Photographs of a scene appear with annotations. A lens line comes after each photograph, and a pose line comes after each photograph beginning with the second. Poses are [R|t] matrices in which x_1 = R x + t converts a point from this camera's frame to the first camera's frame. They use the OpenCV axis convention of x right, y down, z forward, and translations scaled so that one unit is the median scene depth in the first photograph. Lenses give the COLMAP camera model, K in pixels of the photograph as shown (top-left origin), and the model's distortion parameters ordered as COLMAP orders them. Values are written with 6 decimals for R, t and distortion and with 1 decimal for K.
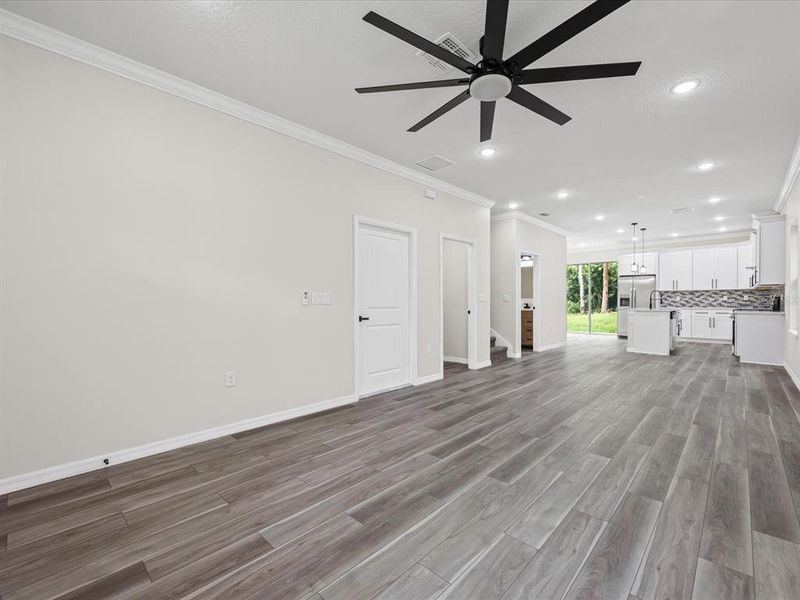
lens RADIAL K [[349.5, 0, 396.6], [0, 349.5, 300.8], [0, 0, 1]] dist [-0.001834, 0.000132]
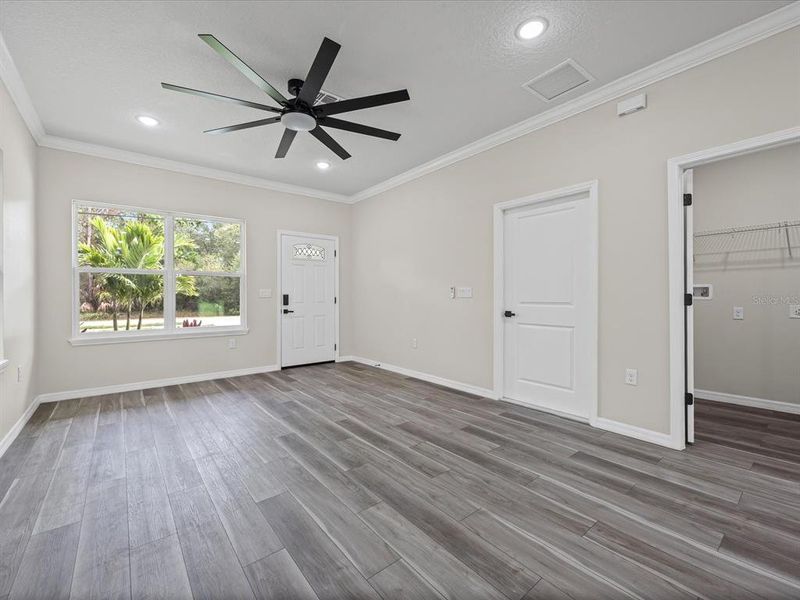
lens RADIAL K [[349.5, 0, 396.6], [0, 349.5, 300.8], [0, 0, 1]] dist [-0.001834, 0.000132]
pose [[-0.123775, 0.018756, -0.992133, 1.002555], [0.005759, 0.999818, 0.018183, 0.019276], [0.992294, -0.003463, -0.123860, 1.076419]]
